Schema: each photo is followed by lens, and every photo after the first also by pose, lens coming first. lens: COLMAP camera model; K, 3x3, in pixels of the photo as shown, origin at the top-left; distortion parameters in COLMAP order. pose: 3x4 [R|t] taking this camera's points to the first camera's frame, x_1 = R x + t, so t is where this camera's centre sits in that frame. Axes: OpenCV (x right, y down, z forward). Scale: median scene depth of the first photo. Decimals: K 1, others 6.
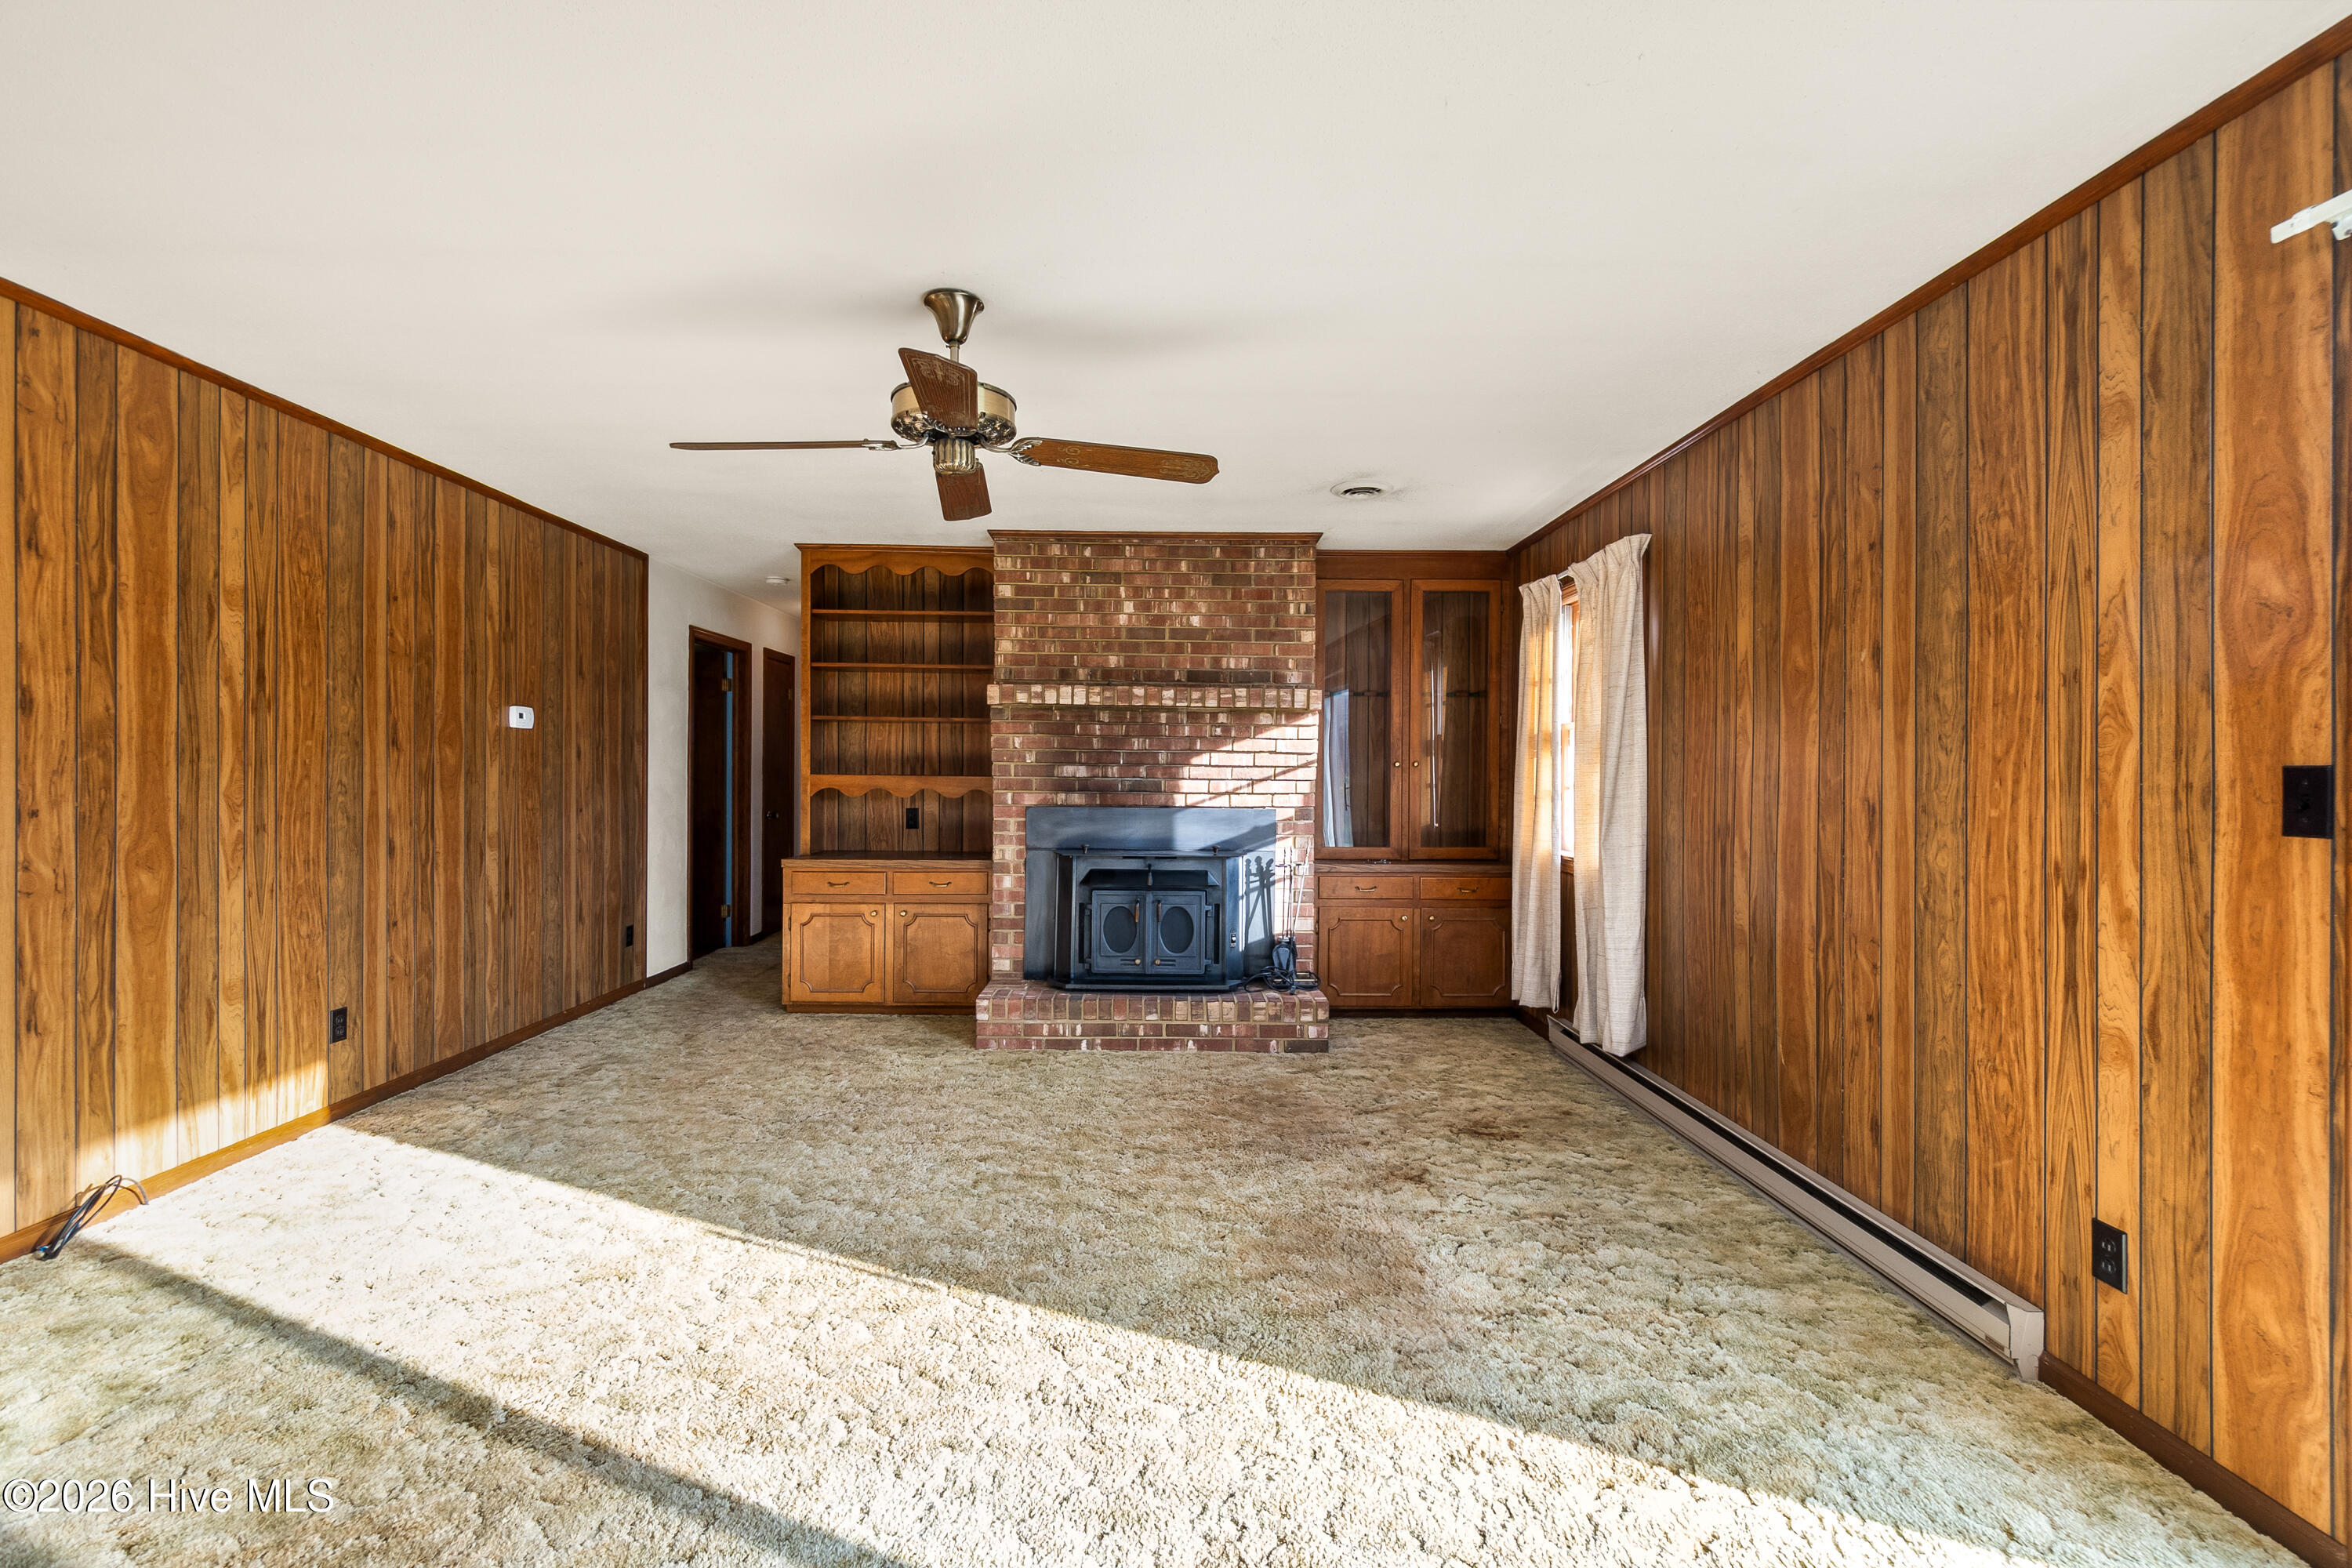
lens RADIAL K [[1009.0, 0, 1165.6], [0, 1009.0, 772.2], [0, 0, 1]] dist [-0.004095, 0.000422]
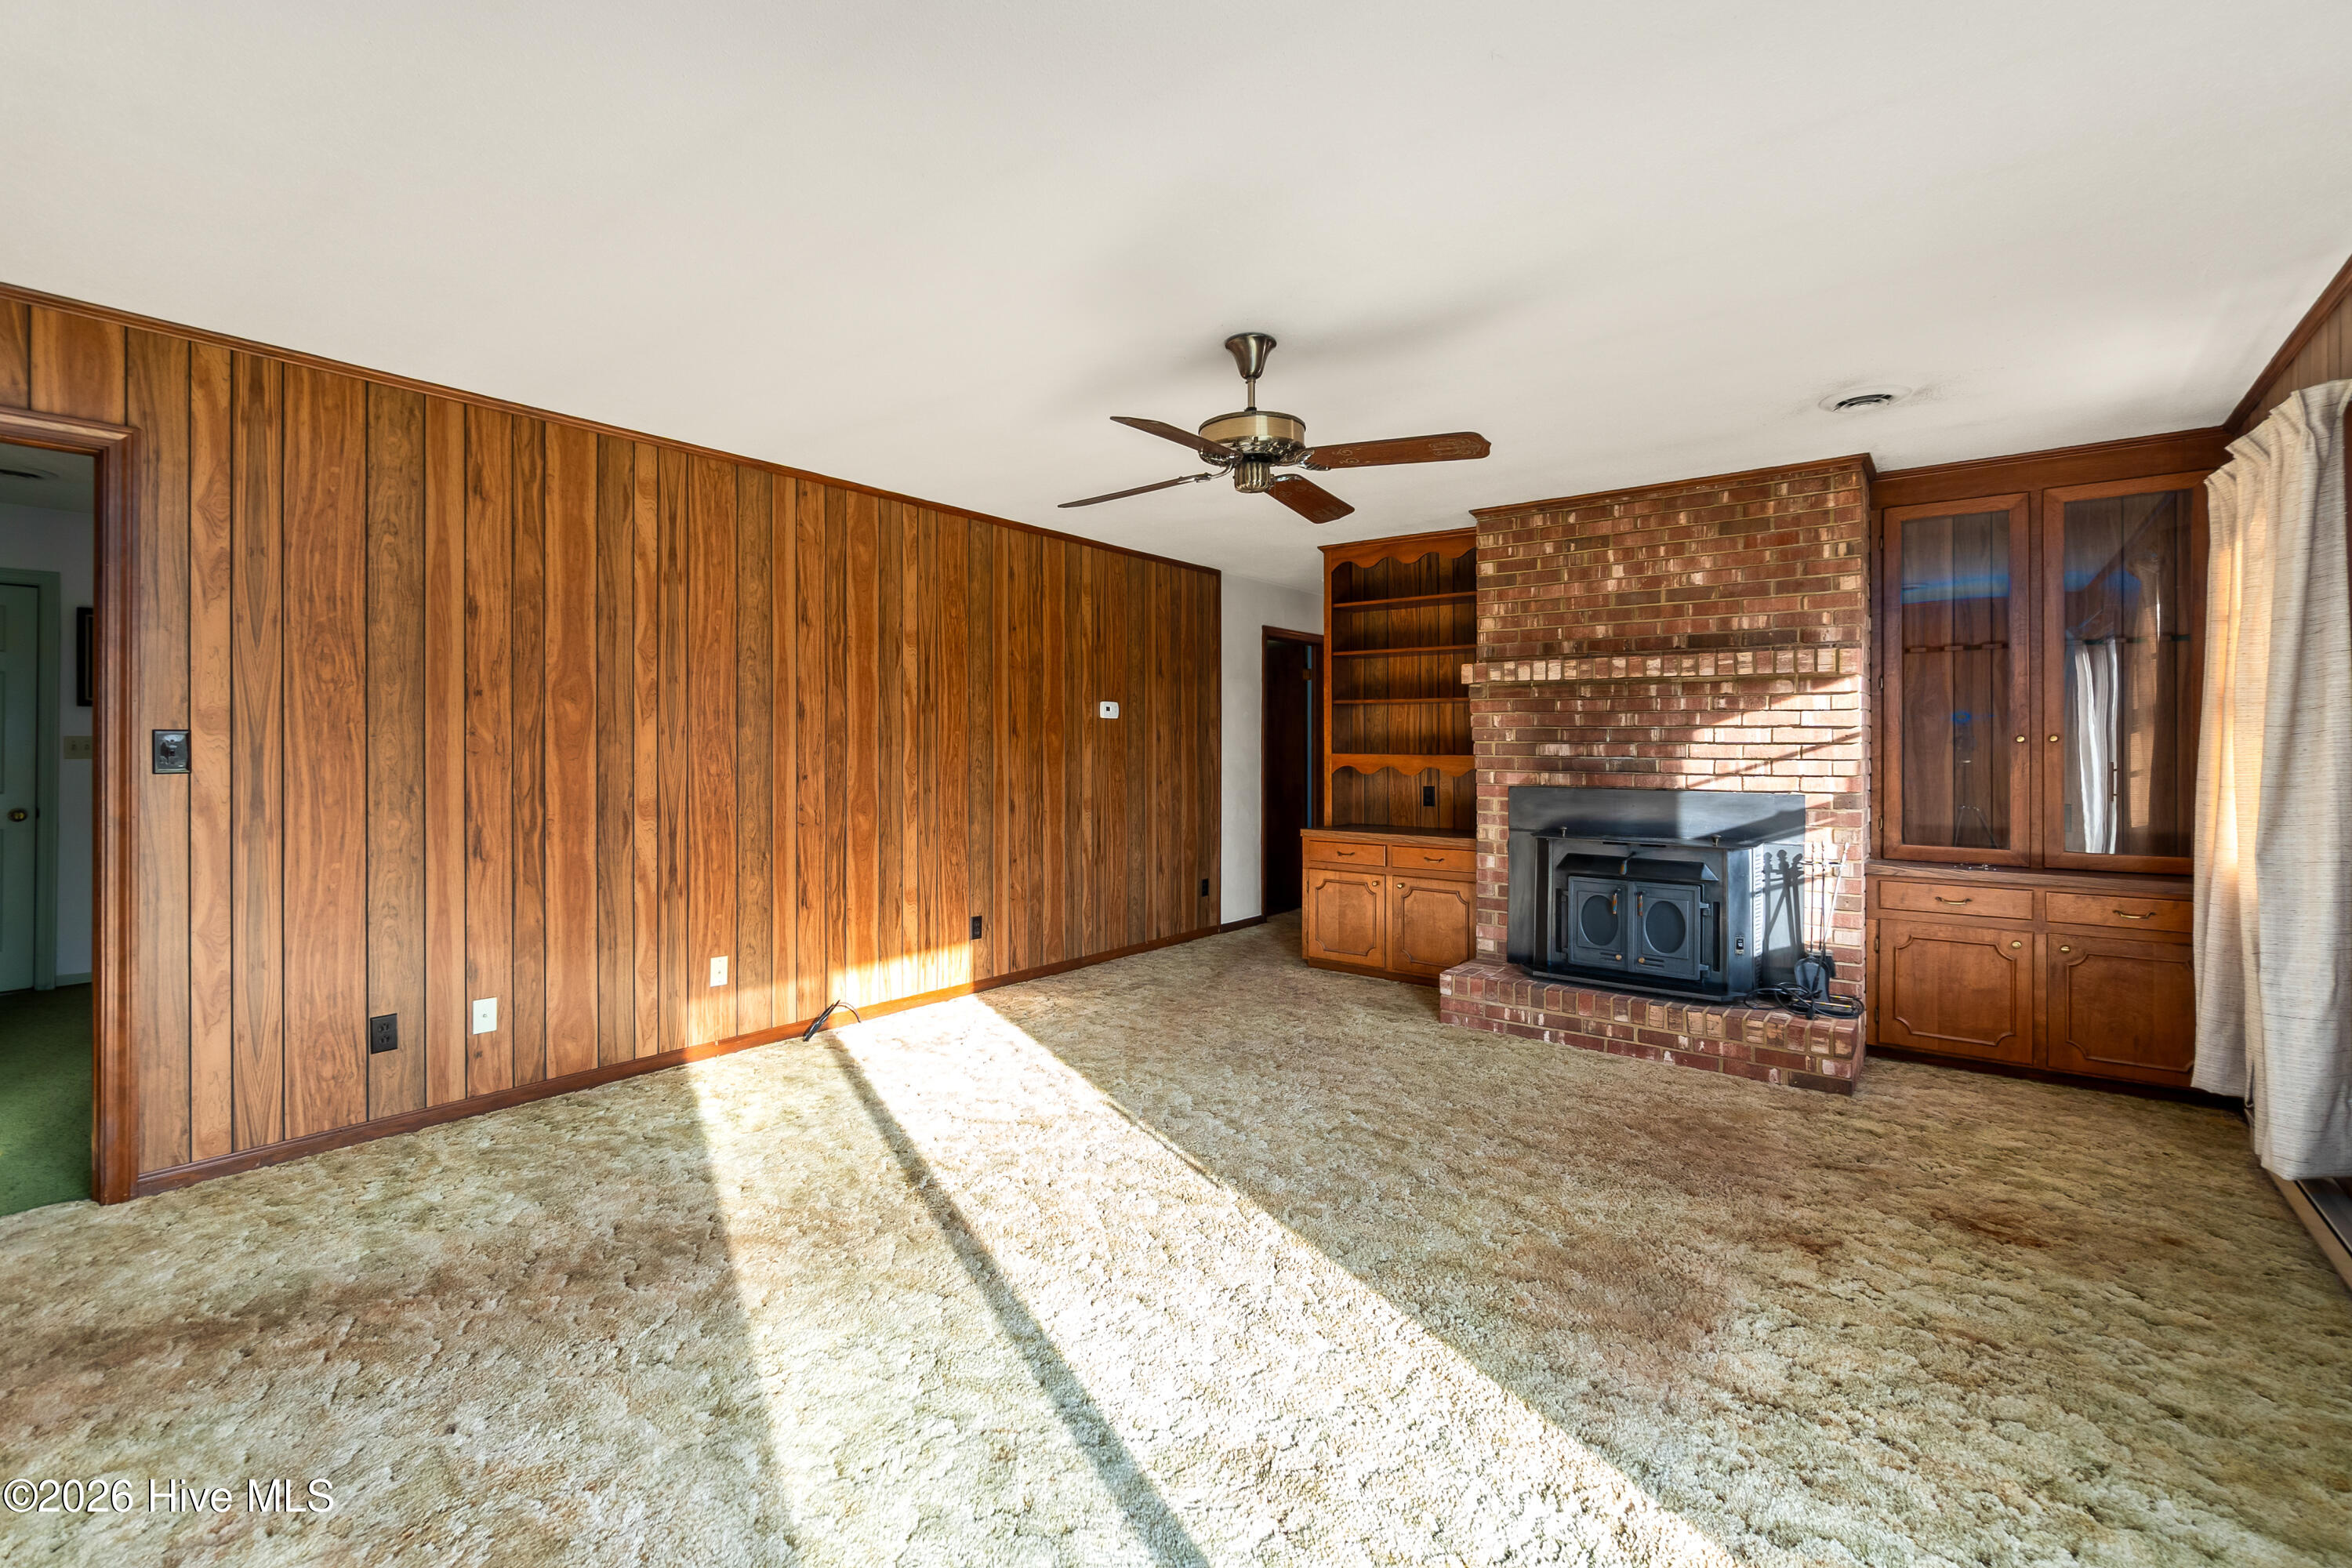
lens RADIAL K [[1027.2, 0, 1175.1], [0, 1027.2, 744.0], [0, 0, 1]] dist [-0.003619, 0.003641]
pose [[0.783247, -0.007213, -0.621668, 0.274699], [0.002575, 0.999962, -0.008357, 0.000948], [0.621705, 0.004945, 0.783236, 0.019000]]
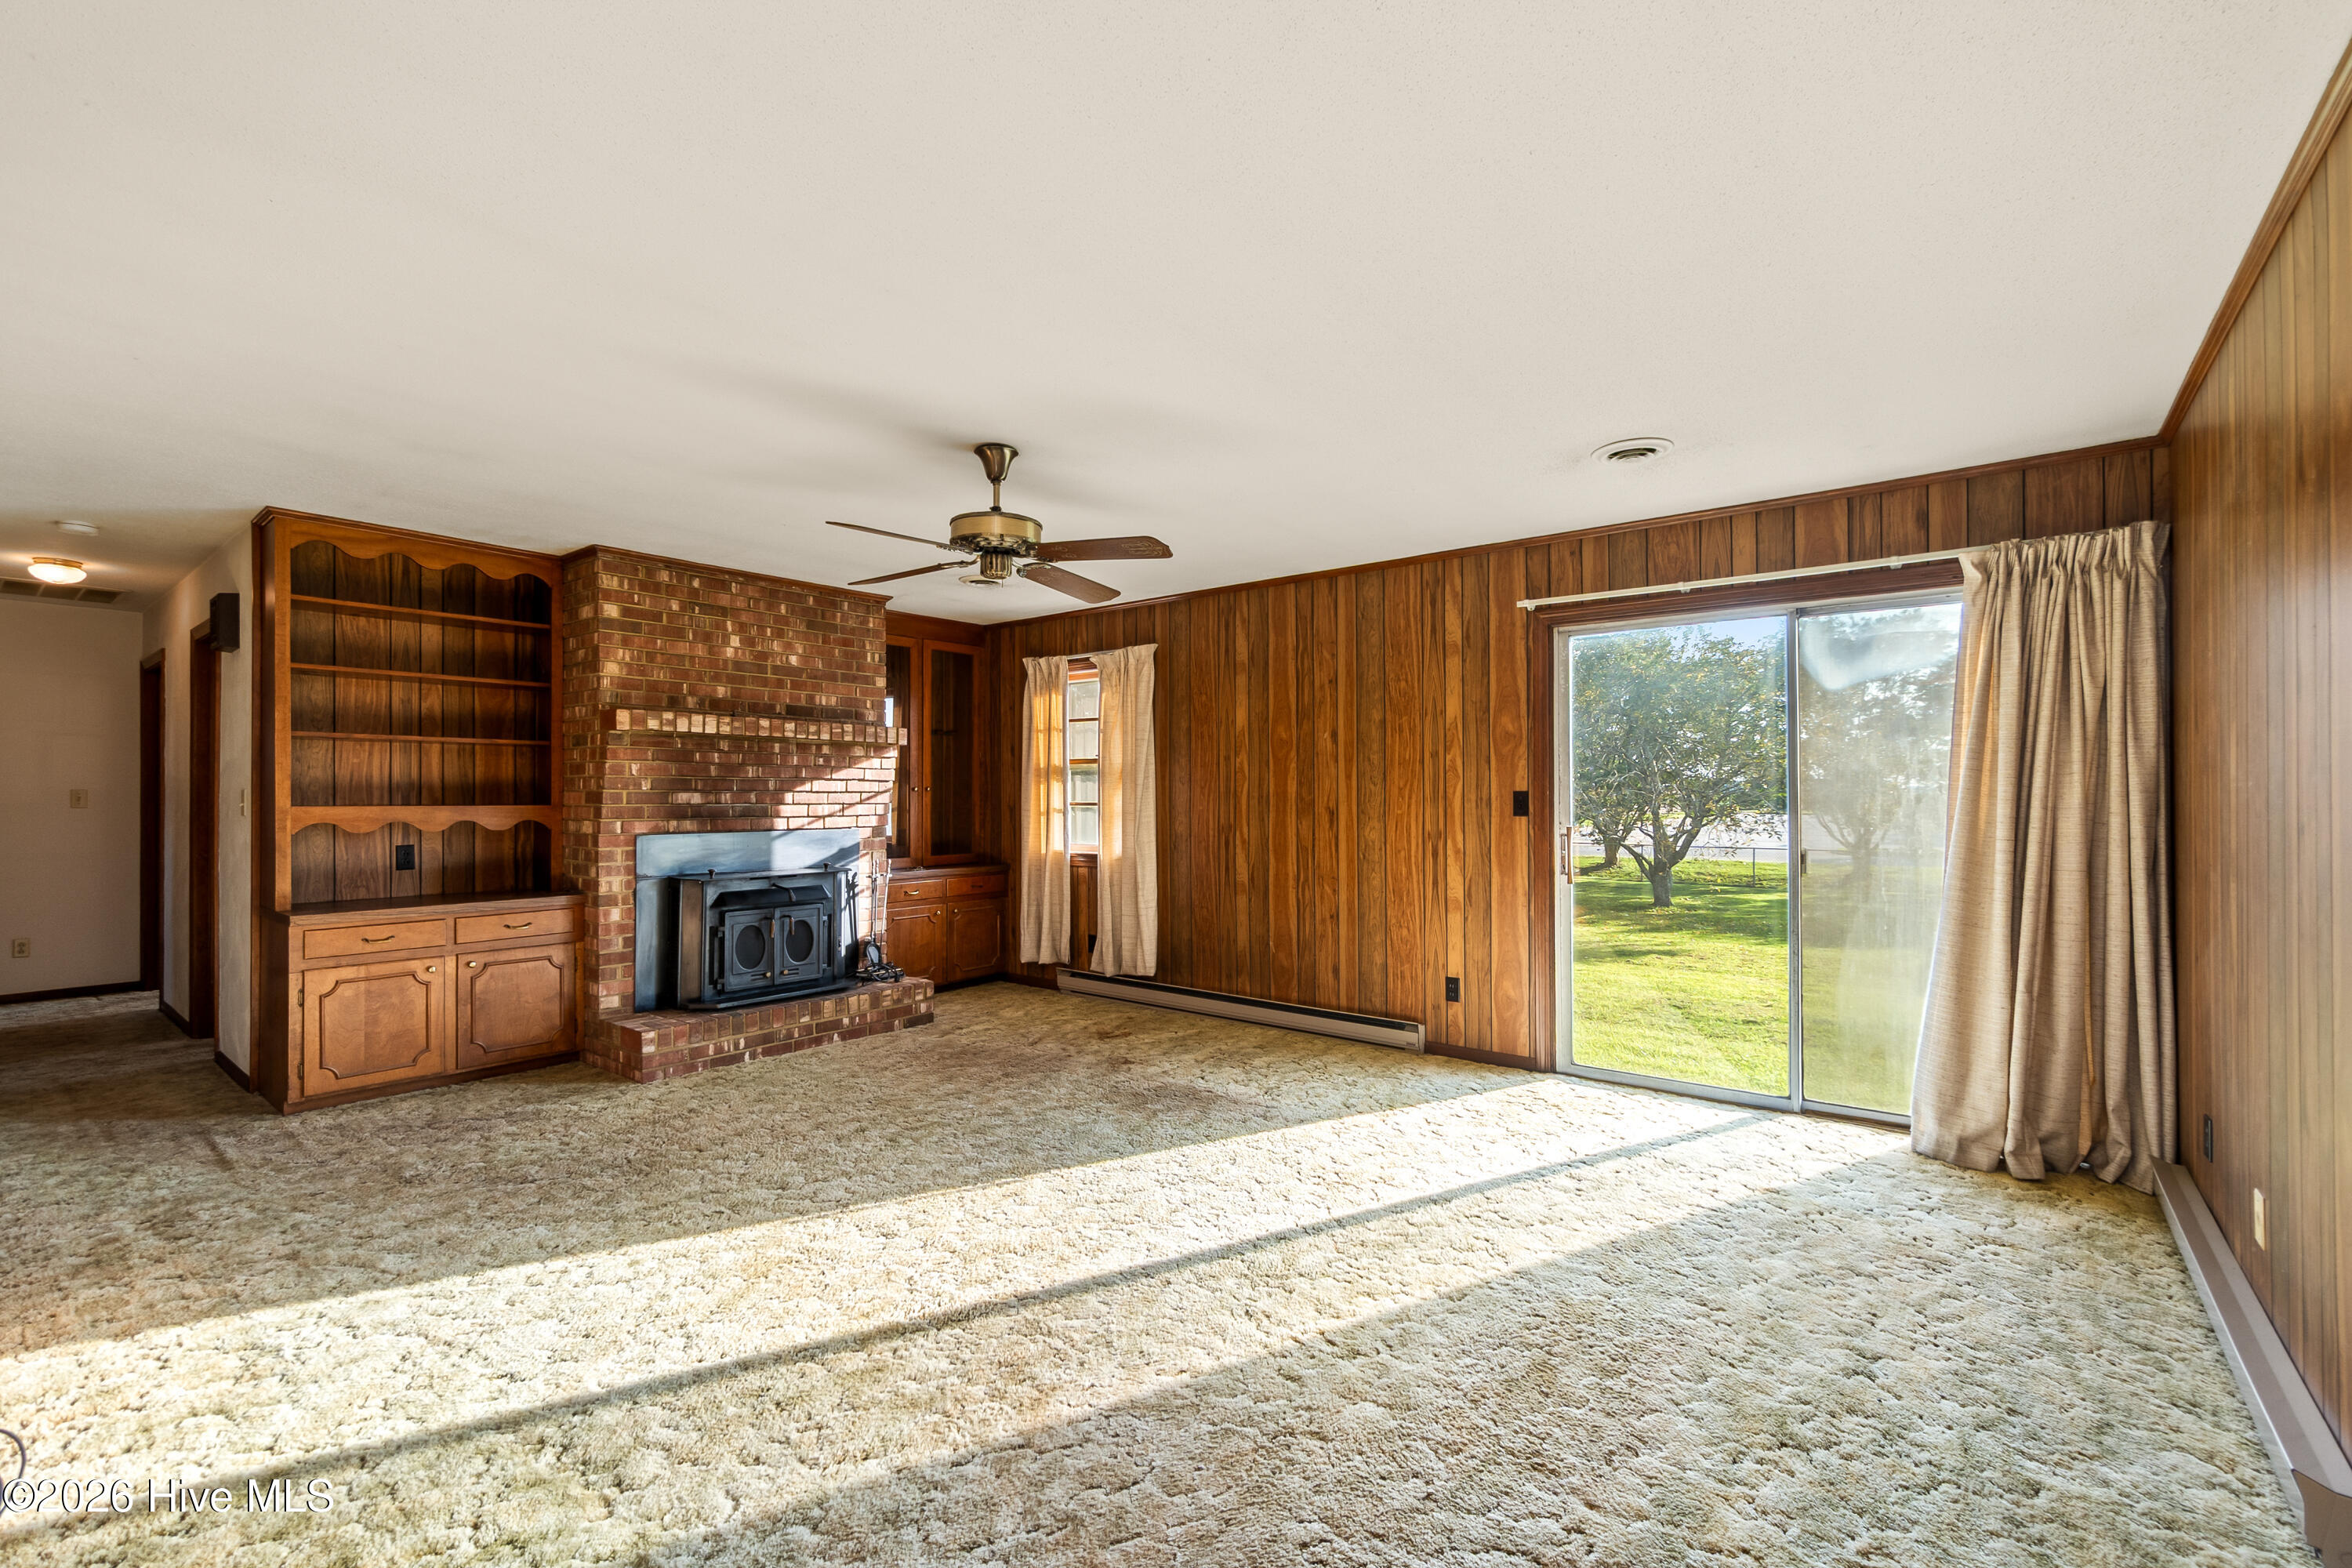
lens RADIAL K [[1013.8, 0, 1169.3], [0, 1013.8, 785.3], [0, 0, 1]] dist [-0.008044, 0.000247]
pose [[0.633497, -0.003006, 0.773739, -0.681178], [0.007223, 0.999972, -0.002029, -0.009817], [-0.773711, 0.006874, 0.633501, -0.019068]]
